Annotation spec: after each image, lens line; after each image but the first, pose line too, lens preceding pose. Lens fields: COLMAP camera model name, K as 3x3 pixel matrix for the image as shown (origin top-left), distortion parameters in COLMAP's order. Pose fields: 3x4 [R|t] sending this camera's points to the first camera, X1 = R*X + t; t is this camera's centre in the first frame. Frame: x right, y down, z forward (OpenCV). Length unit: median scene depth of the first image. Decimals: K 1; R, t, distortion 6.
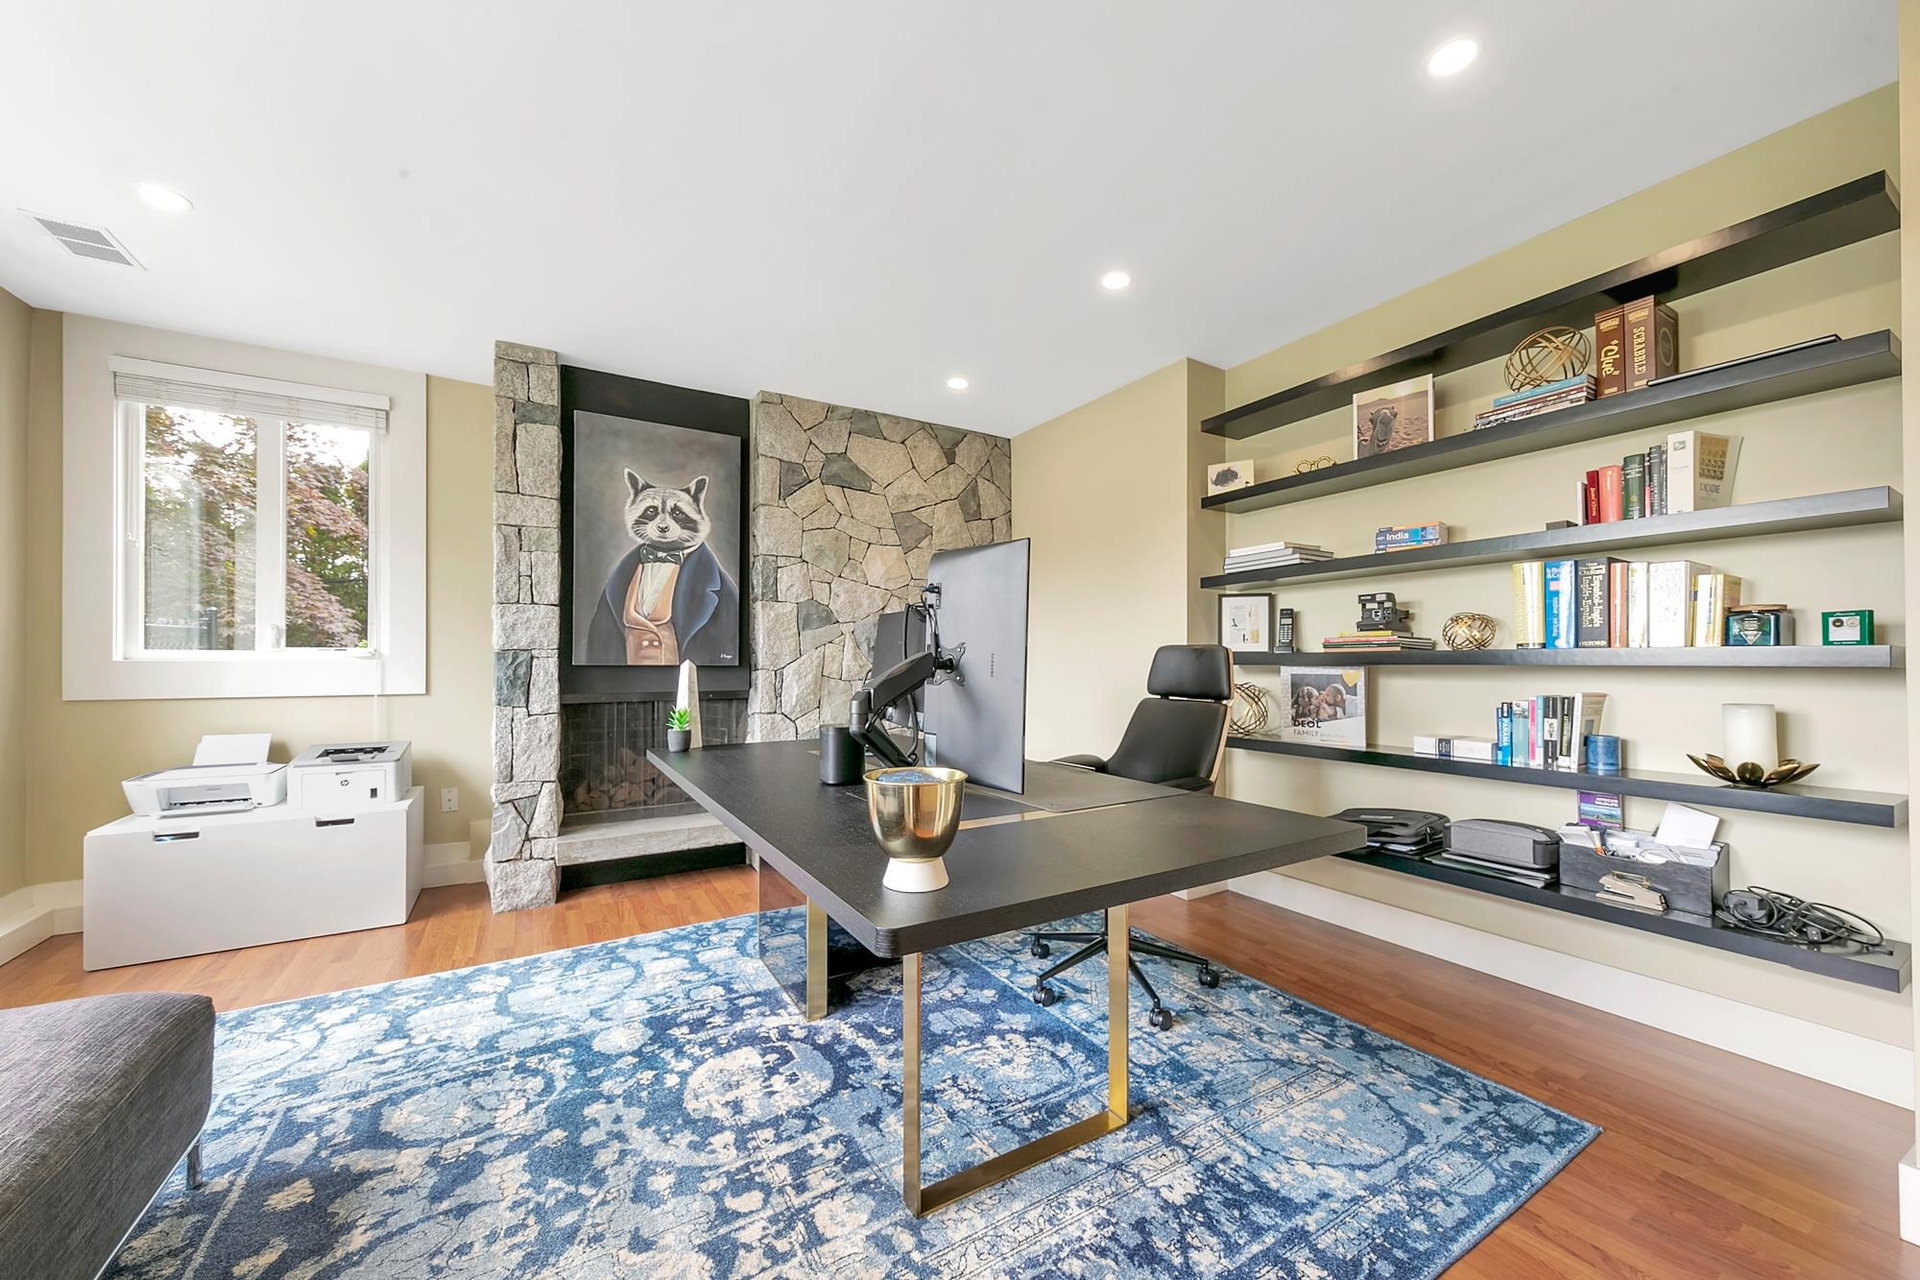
lens RADIAL K [[714.2, 0, 960.0], [0, 714.2, 640.0], [0, 0, 1]] dist [-0.000920, 0.000013]
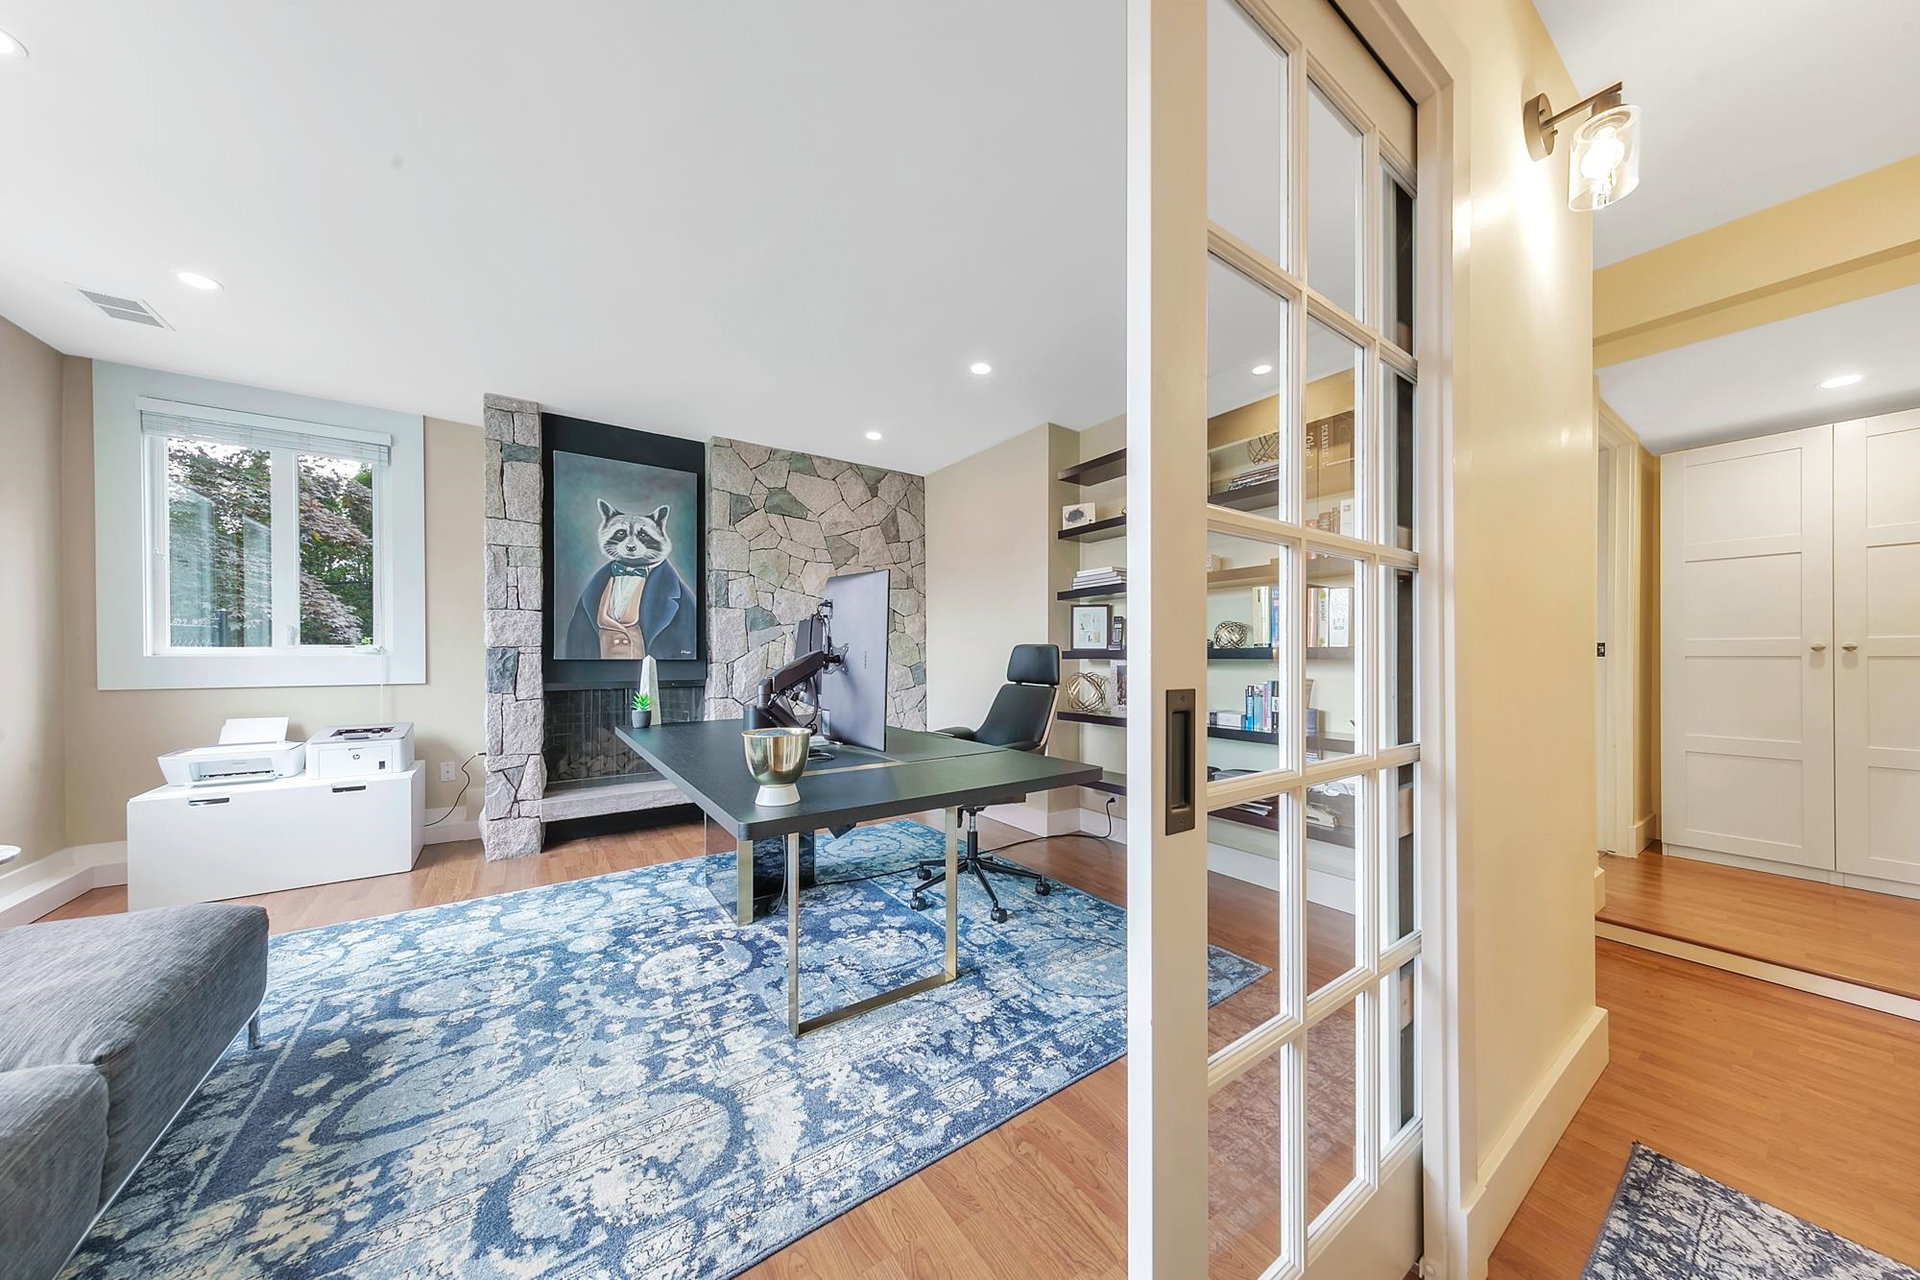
lens RADIAL K [[625.6, 0, 969.1], [0, 625.6, 645.3], [0, 0, 1]] dist [0.000317, -0.000064]
pose [[0.996800, 0.000772, 0.079927, 0.121624], [-0.001955, 0.999890, 0.014728, -0.009480], [-0.079907, -0.014837, 0.996692, -0.187847]]
